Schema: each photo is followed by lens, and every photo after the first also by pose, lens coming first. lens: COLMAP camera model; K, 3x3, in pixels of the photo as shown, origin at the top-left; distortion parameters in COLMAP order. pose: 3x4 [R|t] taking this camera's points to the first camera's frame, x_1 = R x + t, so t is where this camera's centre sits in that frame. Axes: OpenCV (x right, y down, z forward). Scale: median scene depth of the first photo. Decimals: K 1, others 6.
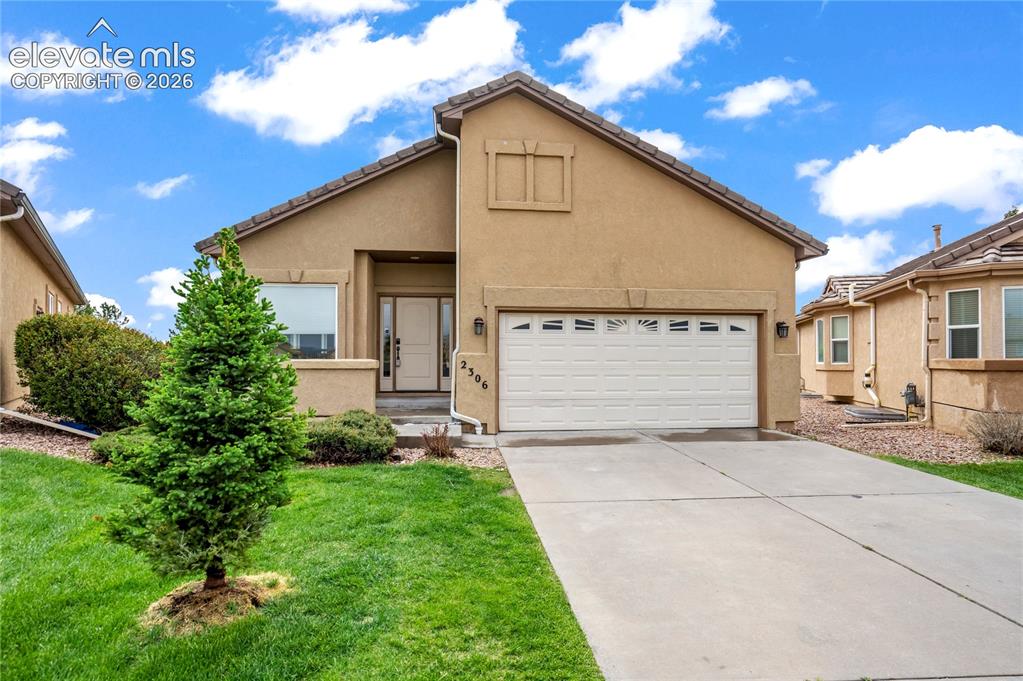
lens RADIAL K [[562.4, 0, 549.7], [0, 562.4, 348.4], [0, 0, 1]] dist [-0.005727, 0.004381]
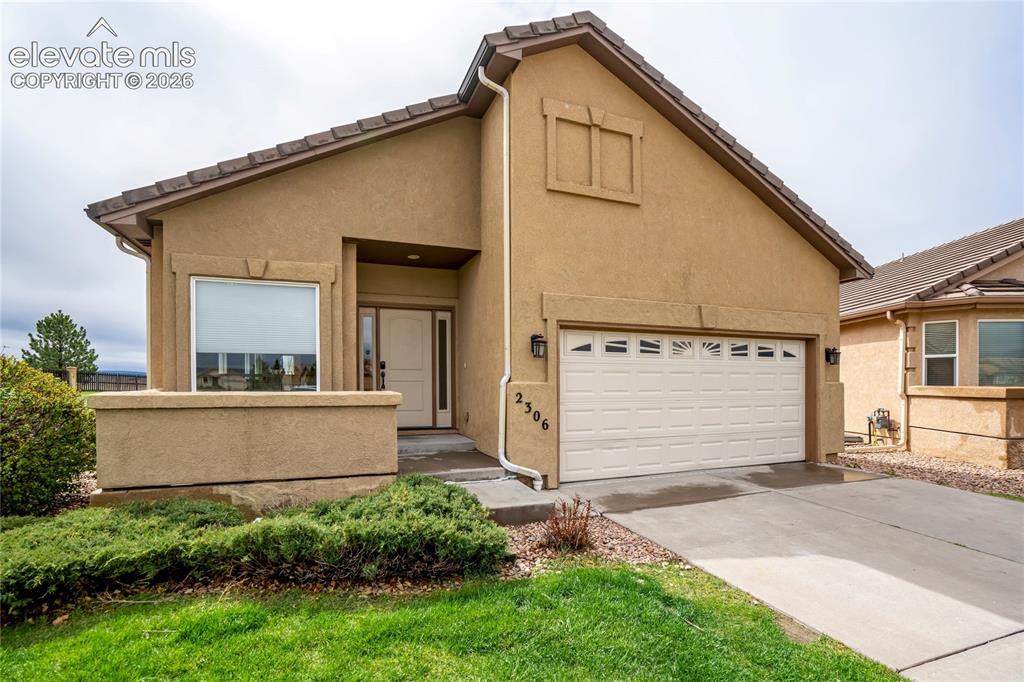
lens RADIAL K [[483.1, 0, 538.1], [0, 483.1, 386.7], [0, 0, 1]] dist [-0.037898, 0.013505]
pose [[0.970228, -0.003226, 0.242173, -0.263621], [-0.003812, 0.999584, 0.028589, -0.003471], [-0.242165, -0.028661, 0.969812, 0.355196]]
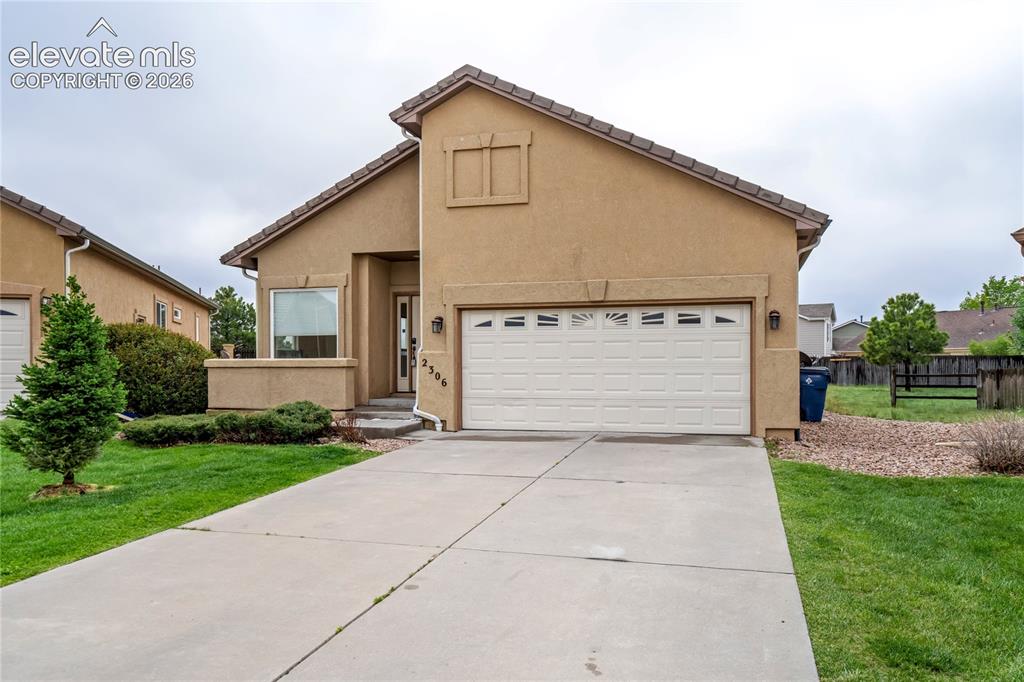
lens RADIAL K [[808.1, 0, 559.6], [0, 808.1, 367.4], [0, 0, 1]] dist [0.055010, -0.010470]
pose [[0.928166, -0.004515, -0.372139, 0.585663], [0.012122, 0.999763, 0.018104, 0.012715], [0.371969, -0.021315, 0.928000, -0.261932]]
